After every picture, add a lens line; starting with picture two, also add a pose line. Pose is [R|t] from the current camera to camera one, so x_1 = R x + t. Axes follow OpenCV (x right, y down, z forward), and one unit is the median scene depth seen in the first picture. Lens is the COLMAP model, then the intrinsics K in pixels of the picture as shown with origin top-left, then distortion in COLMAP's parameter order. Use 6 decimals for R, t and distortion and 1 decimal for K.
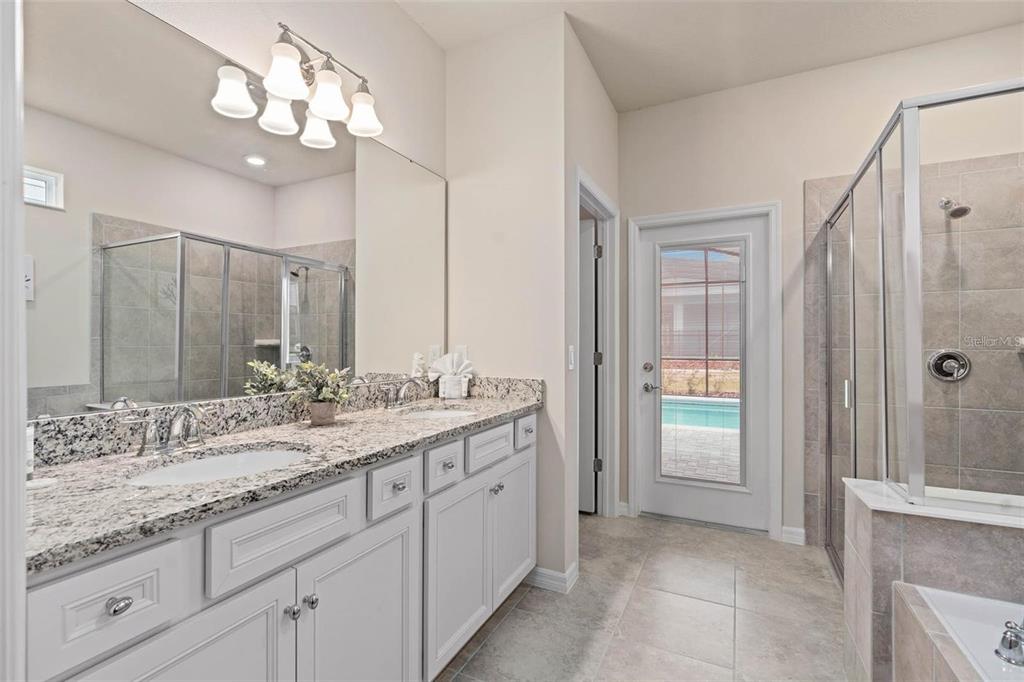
lens RADIAL K [[465.5, 0, 511.3], [0, 465.5, 341.4], [0, 0, 1]] dist [-0.002391, -0.000123]
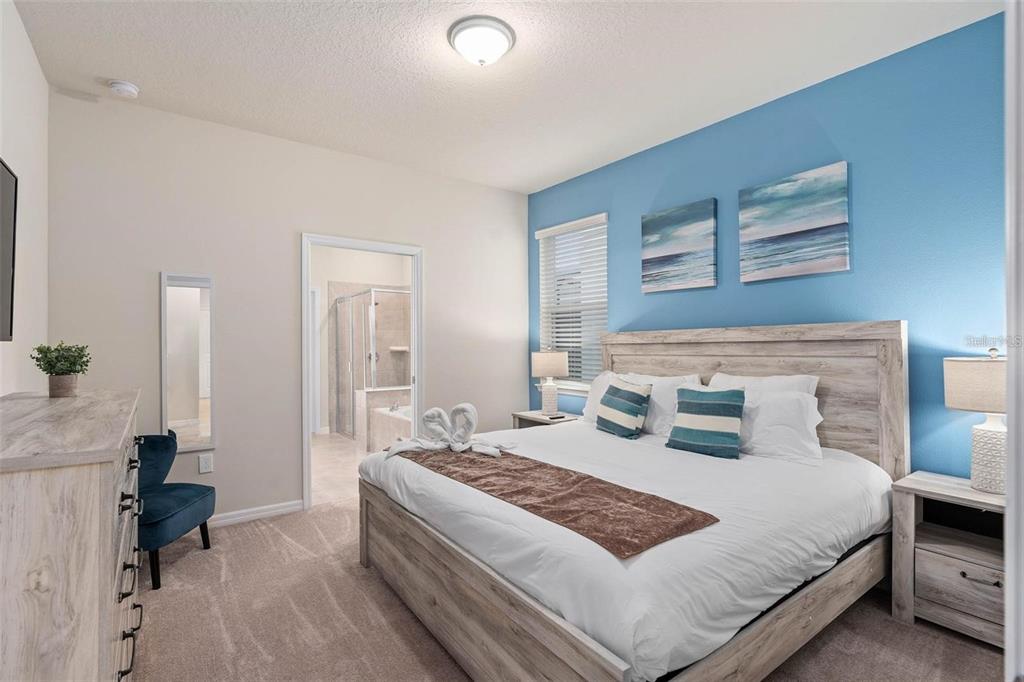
lens RADIAL K [[489.8, 0, 513.3], [0, 489.8, 341.7], [0, 0, 1]] dist [-0.000963, 0.000353]
pose [[0.471684, -0.001783, 0.881766, -1.146780], [0.006071, 0.999981, -0.001226, -0.025016], [-0.881747, 0.005931, 0.471686, -1.029676]]
